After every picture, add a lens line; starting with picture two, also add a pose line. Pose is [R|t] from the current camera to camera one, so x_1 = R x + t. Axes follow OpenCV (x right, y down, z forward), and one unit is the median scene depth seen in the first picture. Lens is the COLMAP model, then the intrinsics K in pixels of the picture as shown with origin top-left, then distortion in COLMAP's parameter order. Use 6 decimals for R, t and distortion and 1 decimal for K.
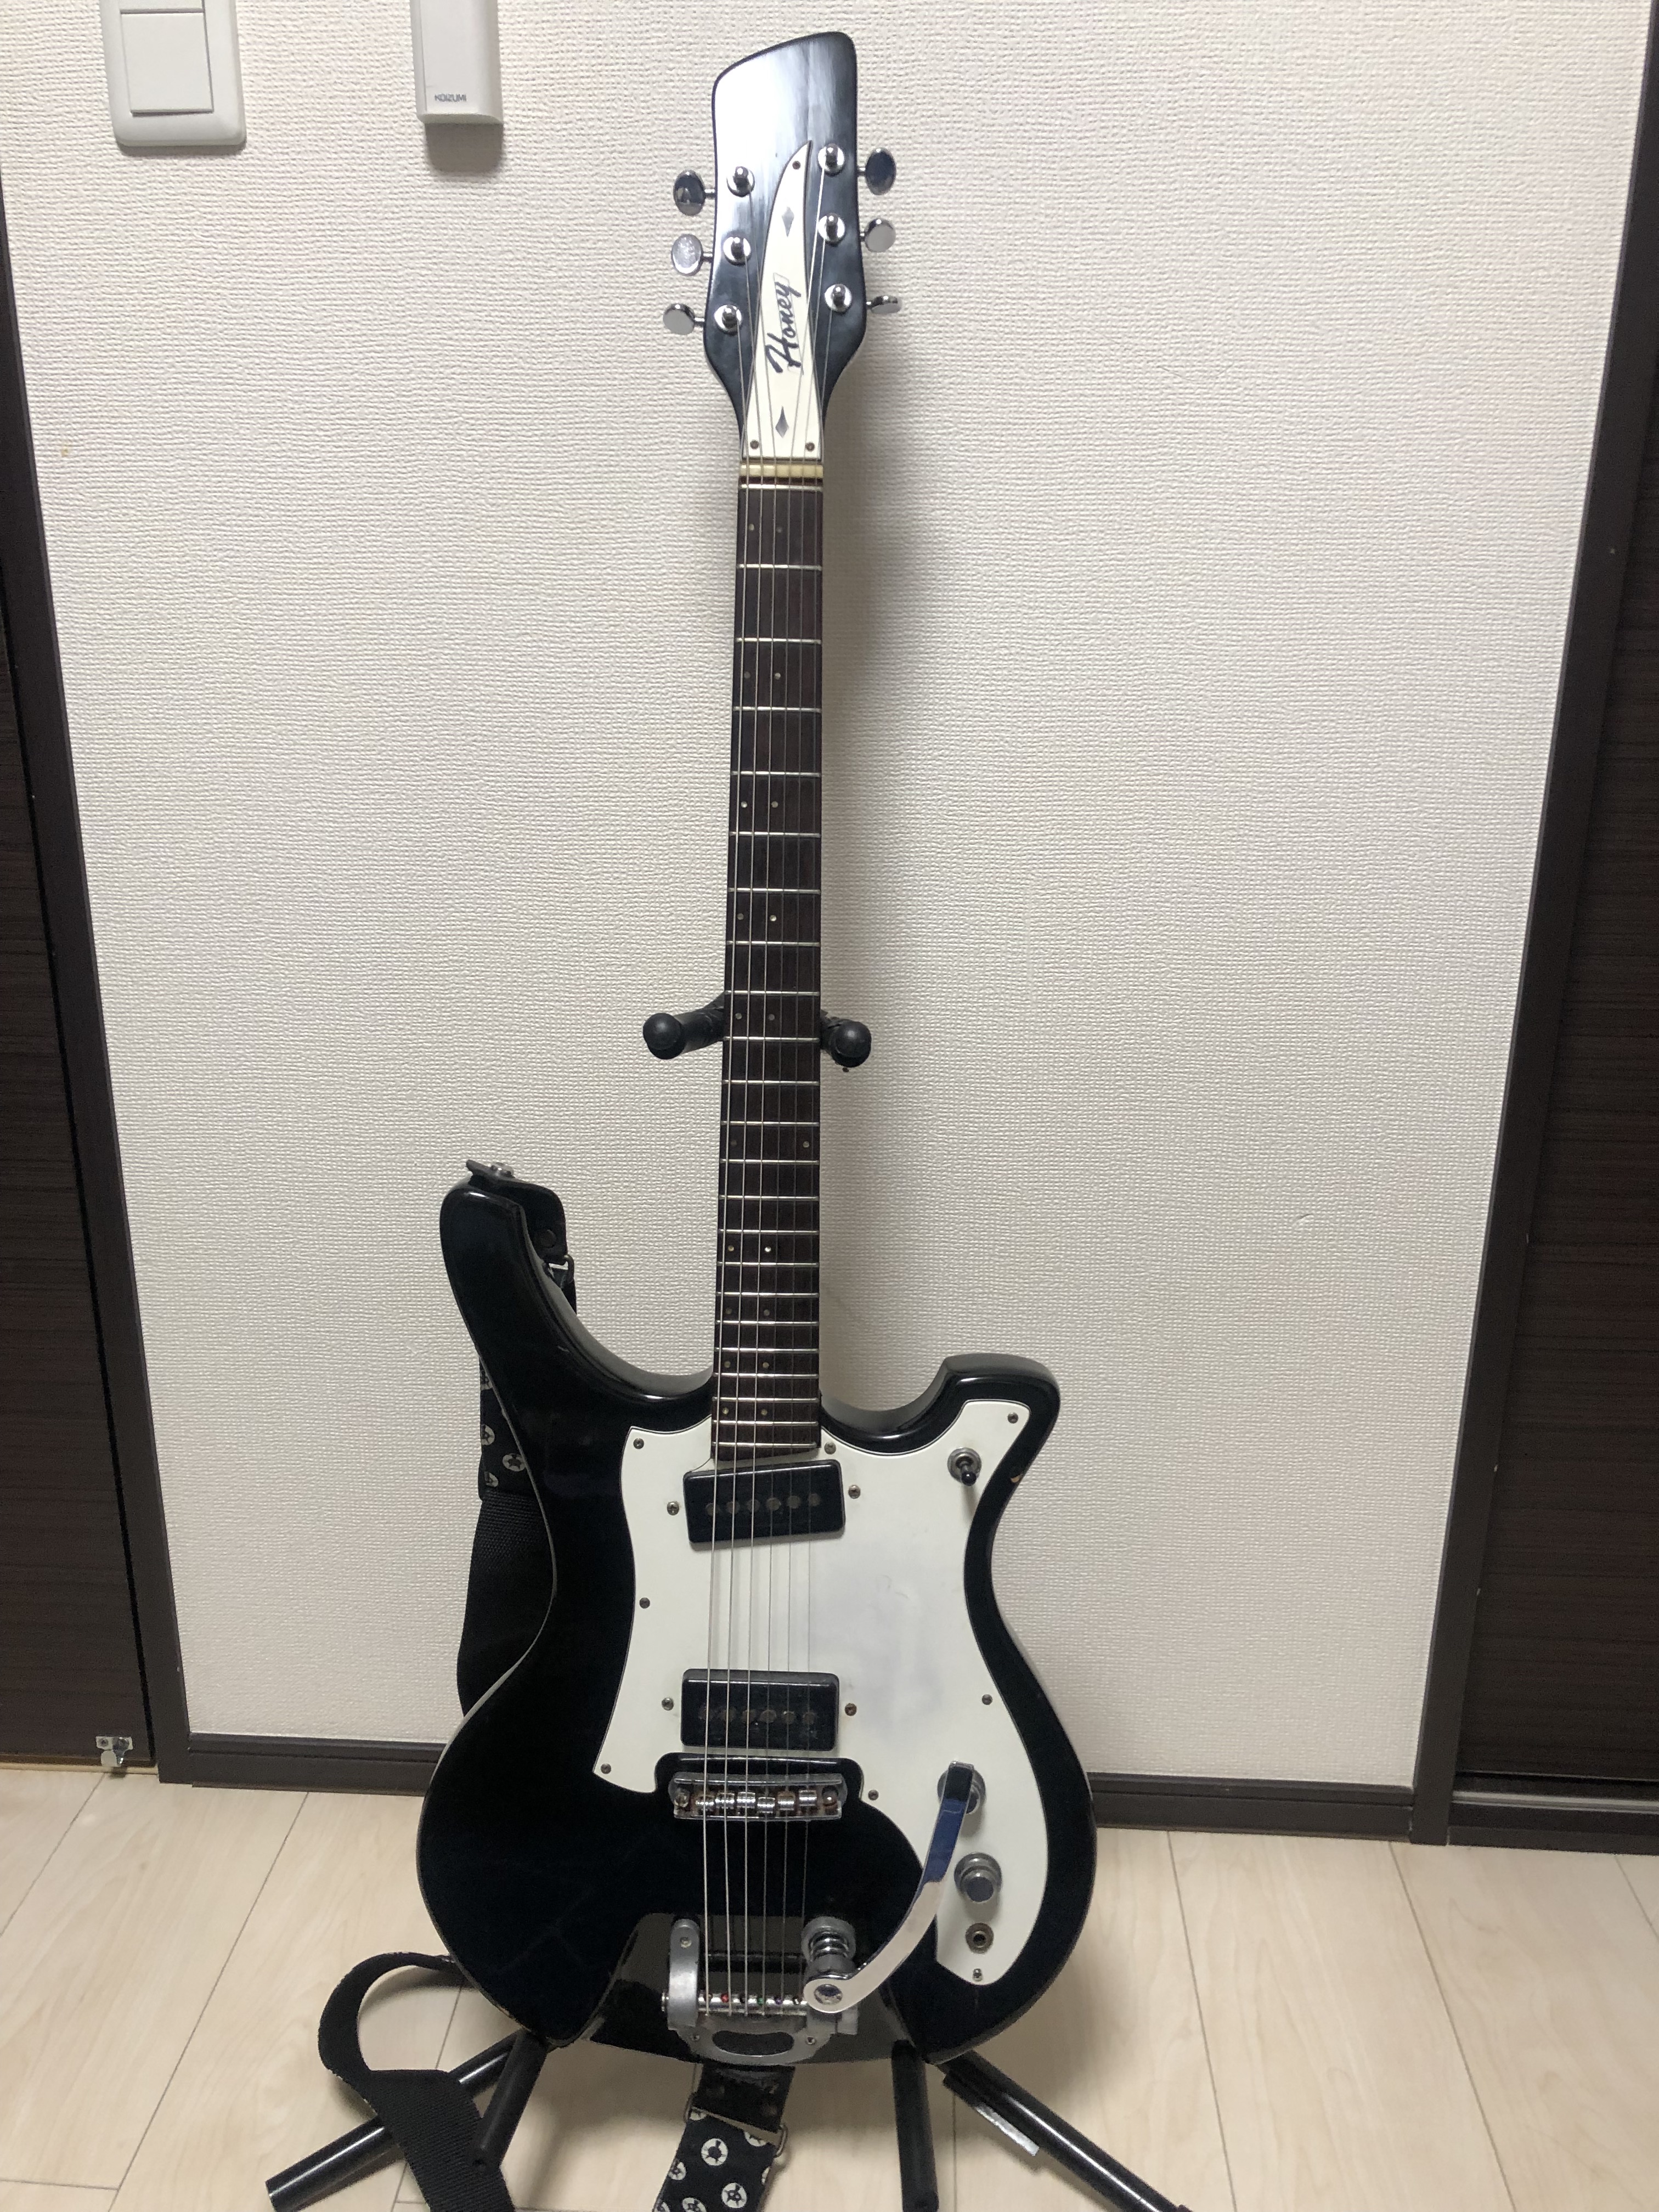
lens RADIAL K [[1846.3, 0, 842.0], [0, 1846.3, 1104.6], [0, 0, 1]] dist [0.071211, -0.056429]
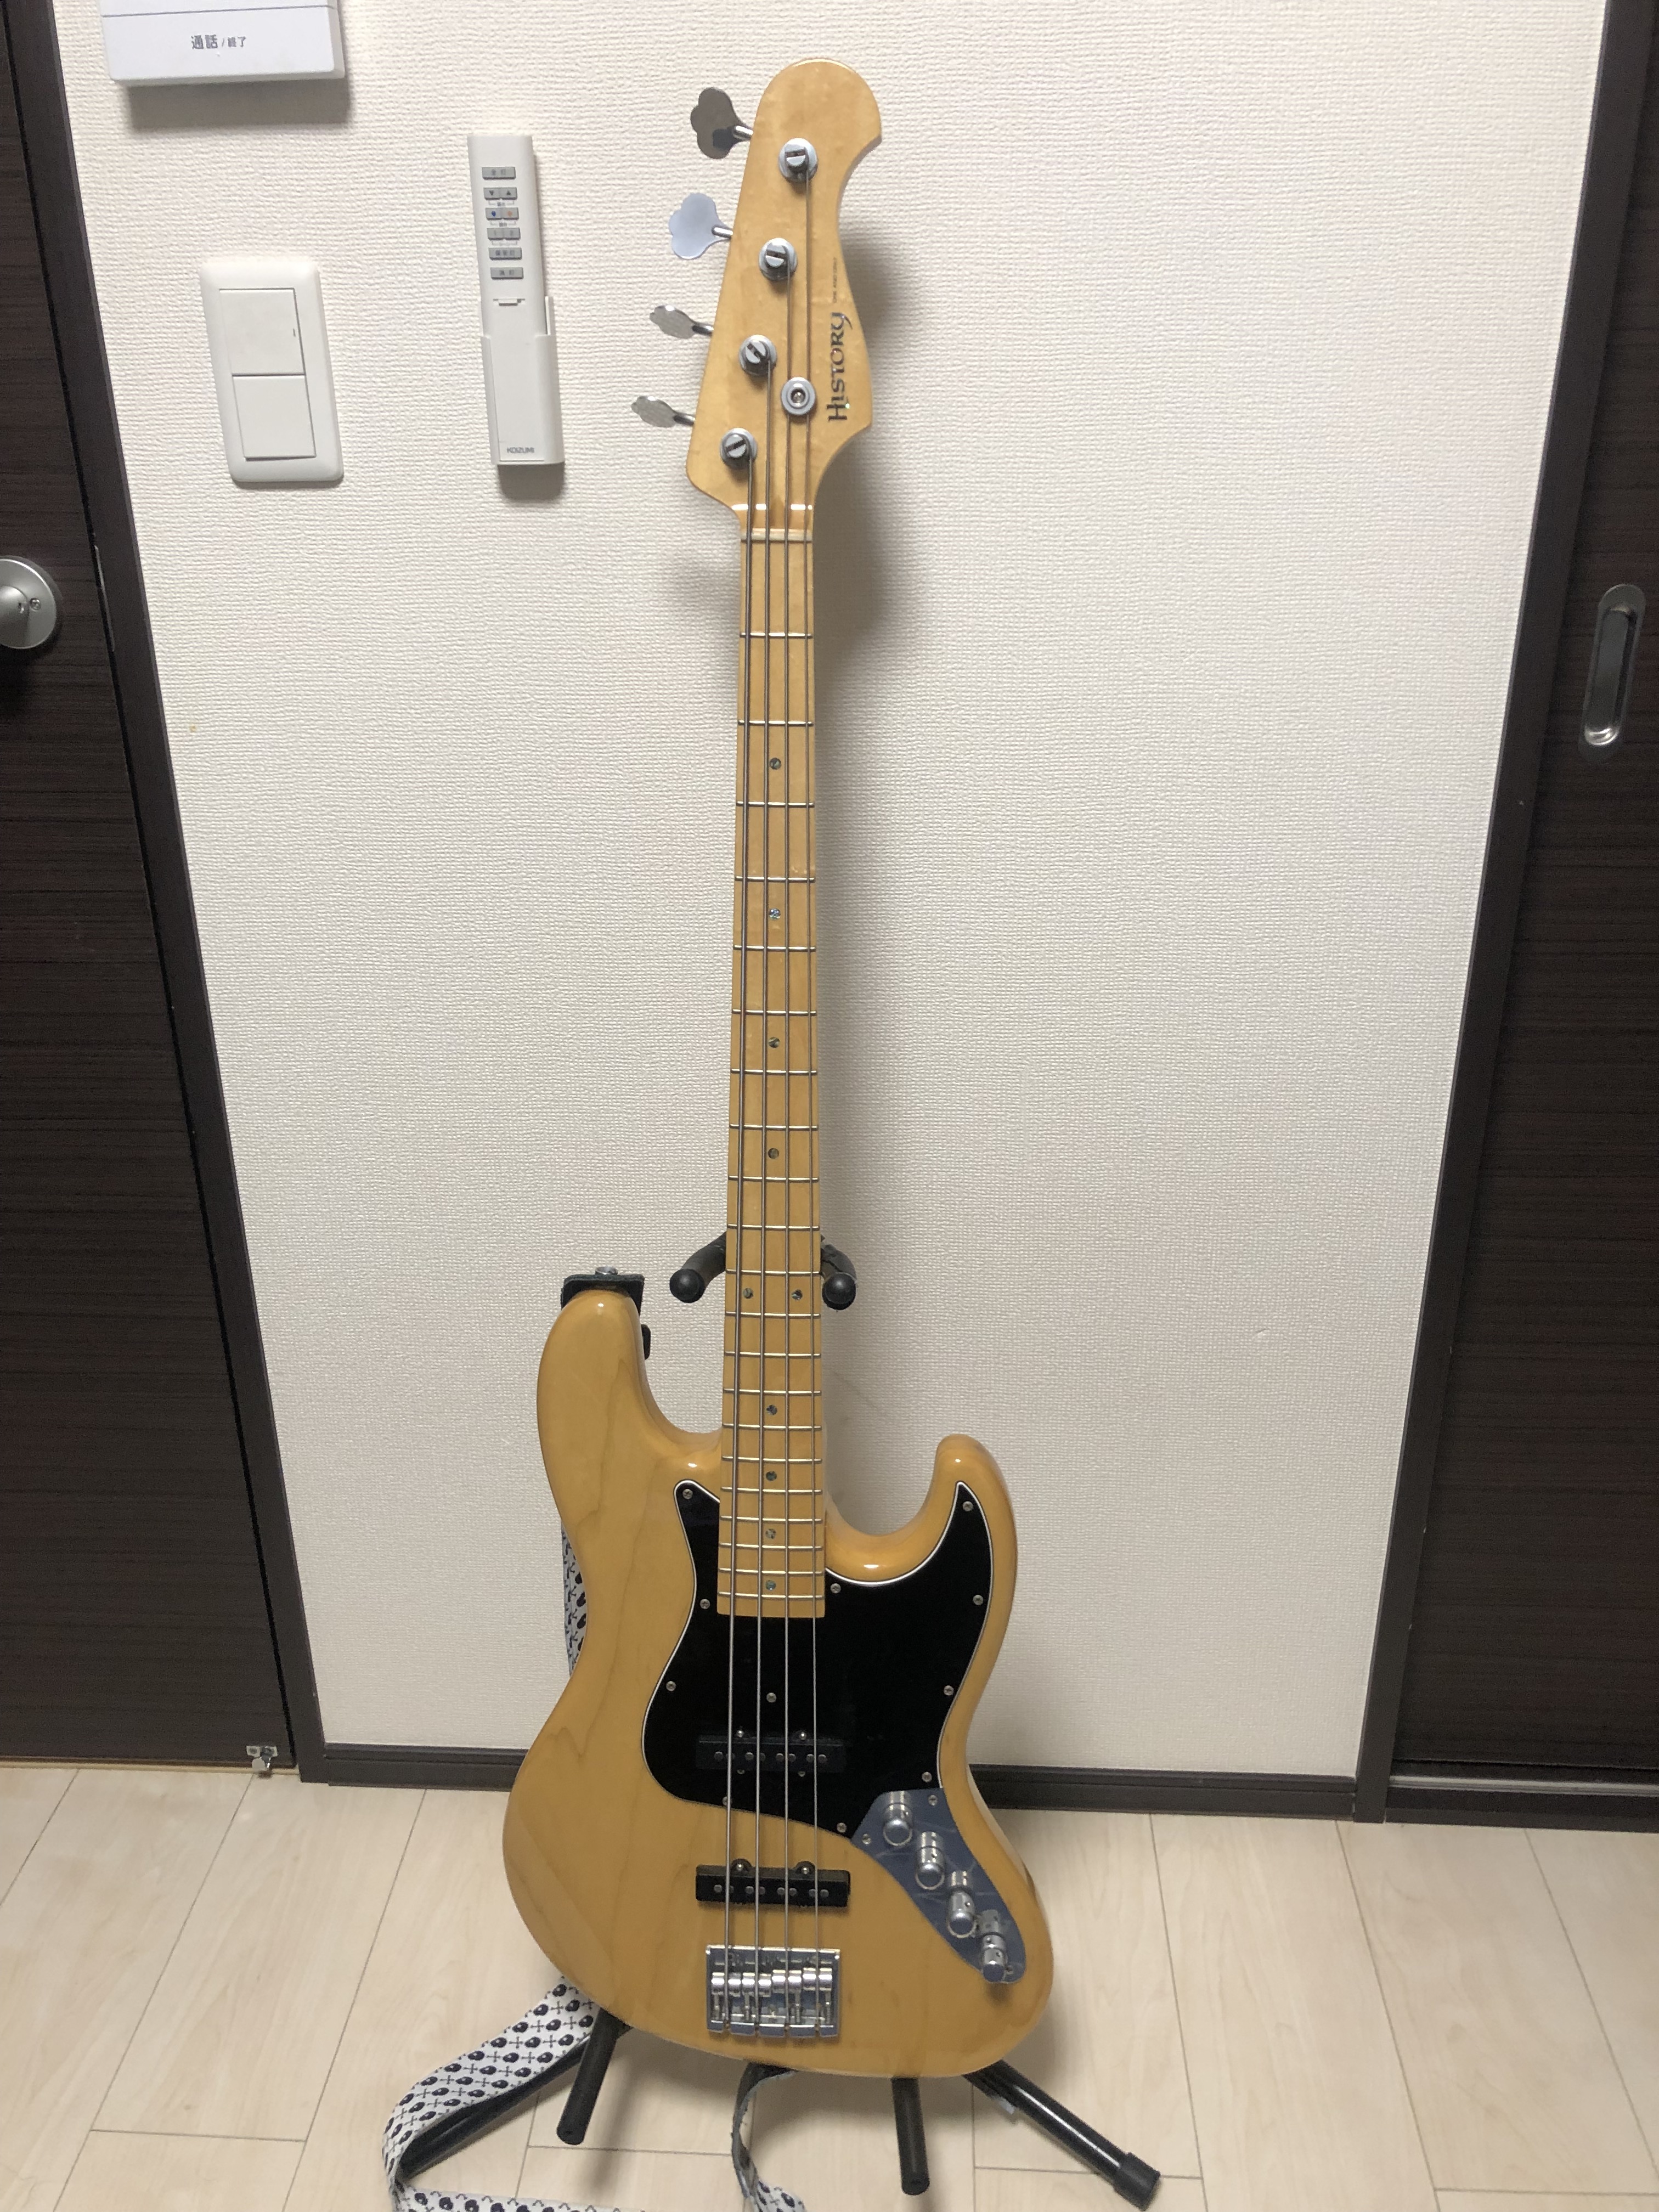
lens RADIAL K [[1846.3, 0, 844.3], [0, 1846.3, 1103.5], [0, 0, 1]] dist [0.071211, -0.056429]
pose [[0.999844, -0.016885, -0.005256, -0.007298], [0.017314, 0.995167, 0.096657, -0.208738], [0.003599, -0.096733, 0.995304, -0.163677]]
